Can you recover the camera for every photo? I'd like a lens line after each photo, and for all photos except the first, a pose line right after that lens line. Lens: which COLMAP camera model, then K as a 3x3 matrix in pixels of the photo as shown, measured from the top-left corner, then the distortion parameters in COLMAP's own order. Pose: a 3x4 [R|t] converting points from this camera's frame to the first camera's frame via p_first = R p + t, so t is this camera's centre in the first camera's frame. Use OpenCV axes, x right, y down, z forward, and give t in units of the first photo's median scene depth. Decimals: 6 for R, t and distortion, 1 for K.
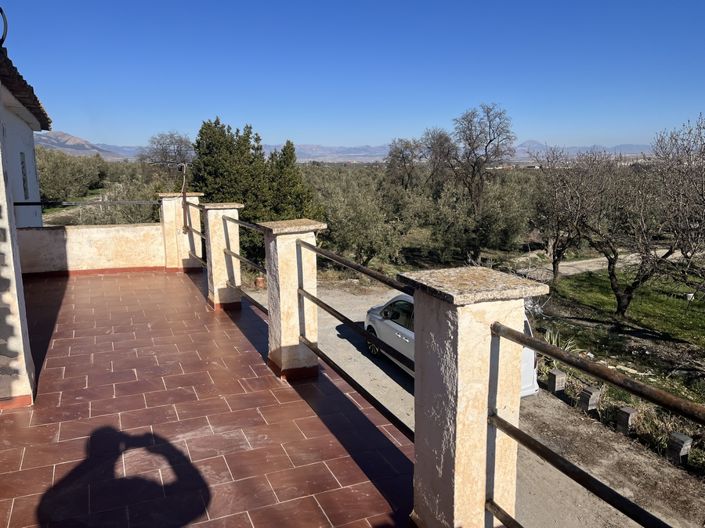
lens RADIAL K [[539.3, 0, 350.1], [0, 539.3, 260.6], [0, 0, 1]] dist [0.102615, -0.147085]
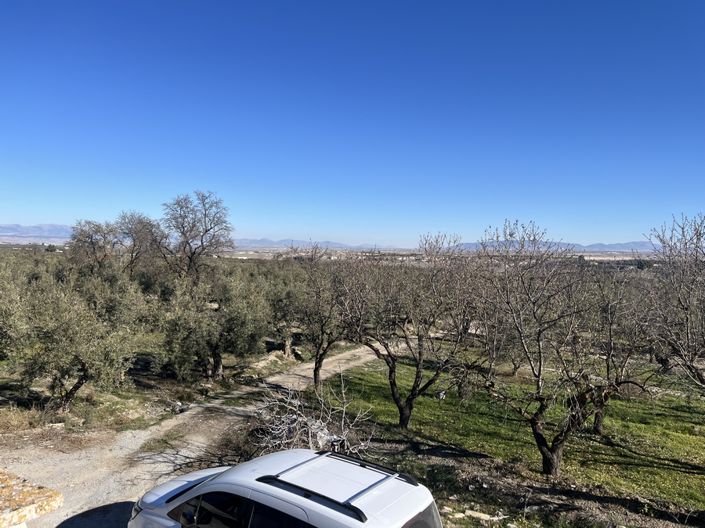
lens RADIAL K [[530.6, 0, 352.5], [0, 530.6, 264.0], [0, 0, 1]] dist [0.104213, -0.132903]
pose [[0.827945, 0.020996, 0.560416, -0.061581], [0.064966, 0.988980, -0.133032, -0.042429], [-0.557033, 0.146552, 0.817457, 0.203197]]
